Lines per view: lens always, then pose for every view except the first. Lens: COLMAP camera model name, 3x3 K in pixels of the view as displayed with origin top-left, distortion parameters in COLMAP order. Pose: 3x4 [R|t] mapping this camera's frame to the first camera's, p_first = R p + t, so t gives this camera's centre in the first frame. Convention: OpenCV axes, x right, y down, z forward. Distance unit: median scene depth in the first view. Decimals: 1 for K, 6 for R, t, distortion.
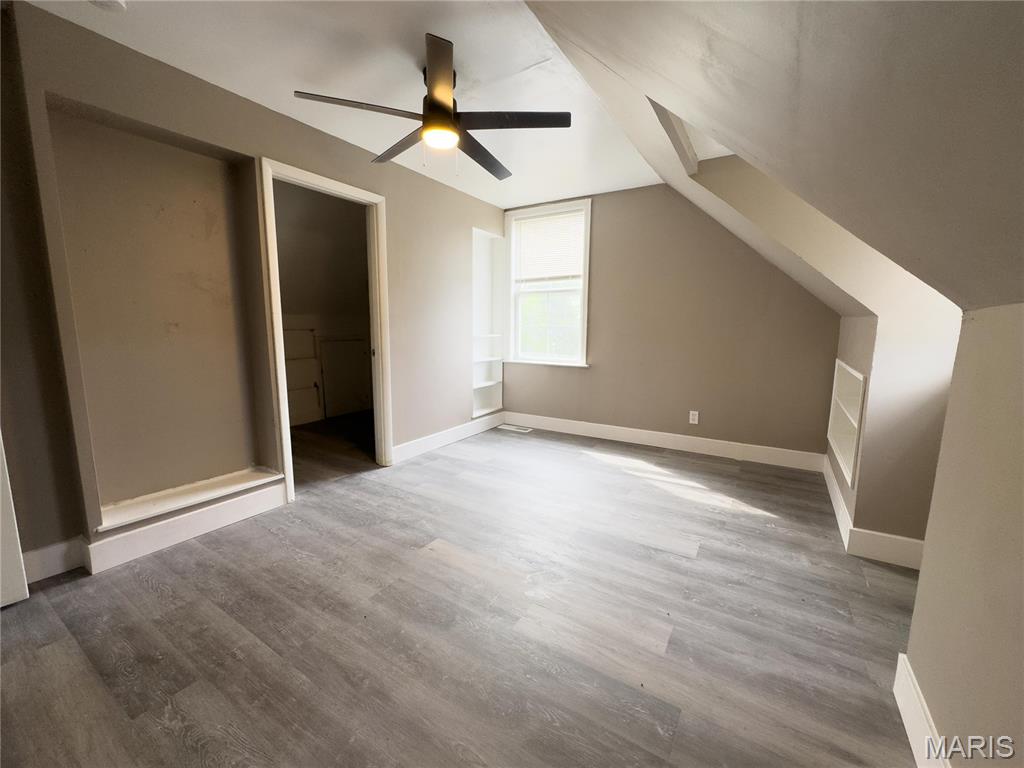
lens RADIAL K [[409.2, 0, 511.6], [0, 409.2, 382.8], [0, 0, 1]] dist [-0.002515, 0.000100]
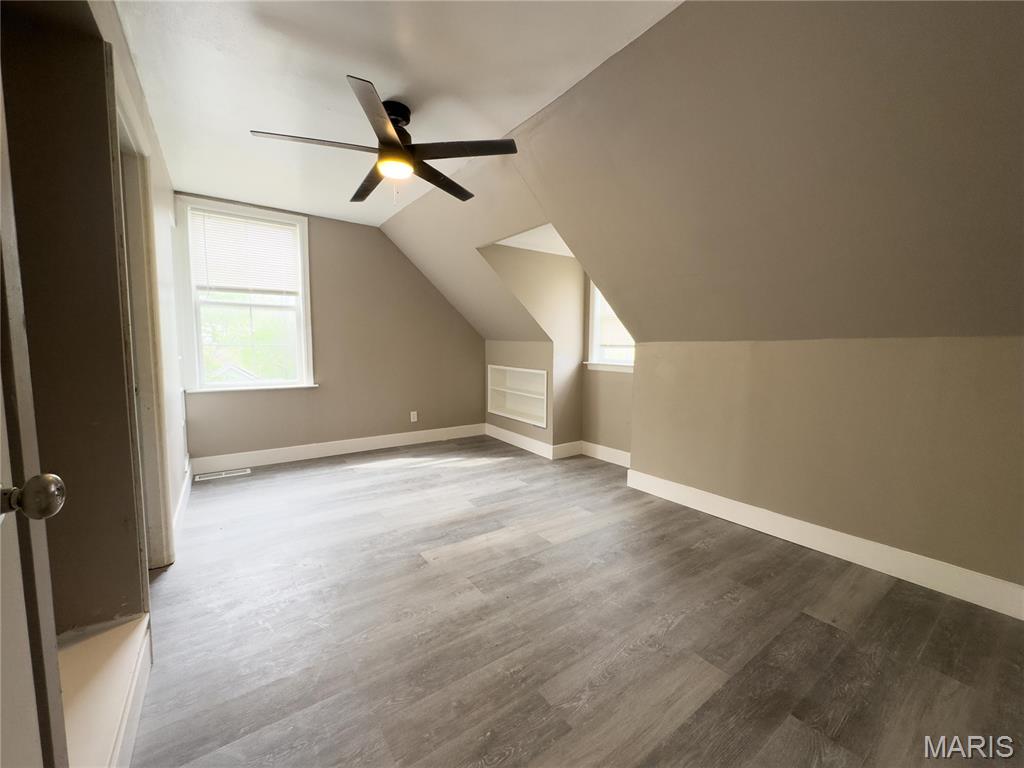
lens RADIAL K [[409.2, 0, 511.5], [0, 409.2, 383.2], [0, 0, 1]] dist [-0.002515, 0.000100]
pose [[0.379600, -0.085379, 0.921203, -0.943001], [0.120598, 0.991803, 0.042228, -0.055763], [-0.917257, 0.095066, 0.386785, 0.329735]]
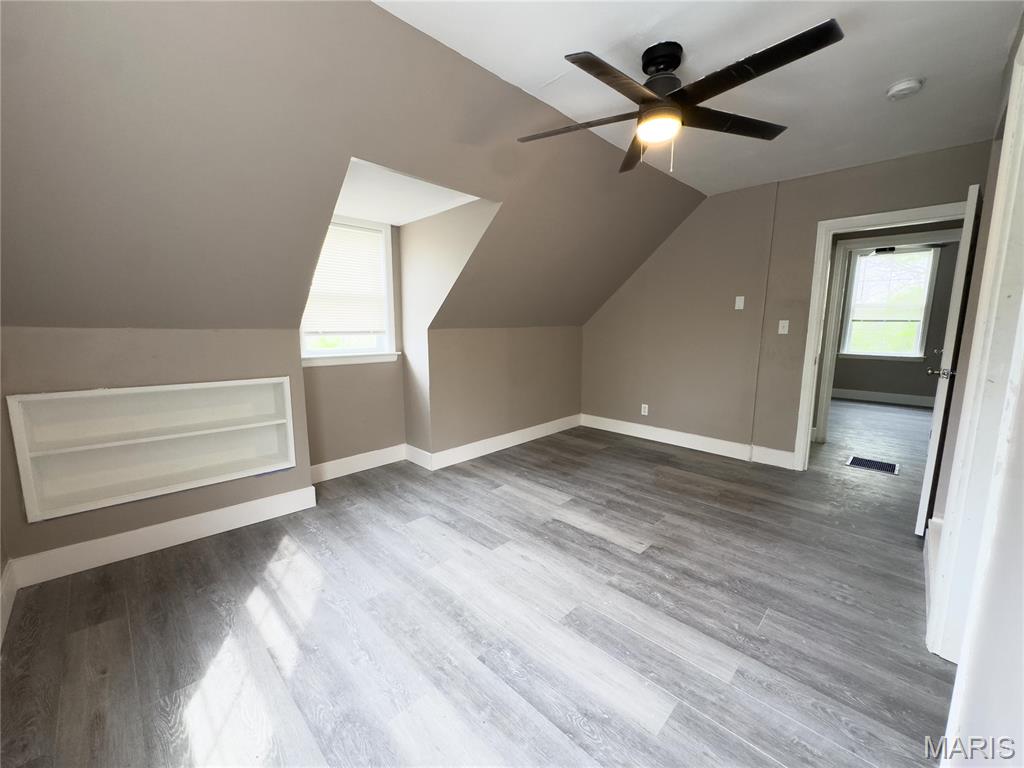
lens RADIAL K [[409.2, 0, 515.1], [0, 409.2, 381.5], [0, 0, 1]] dist [-0.002515, 0.000100]
pose [[-0.978131, -0.035909, 0.204867, -0.066633], [0.021980, 0.961622, 0.273497, -0.287858], [-0.206825, 0.272019, -0.939802, 1.776628]]
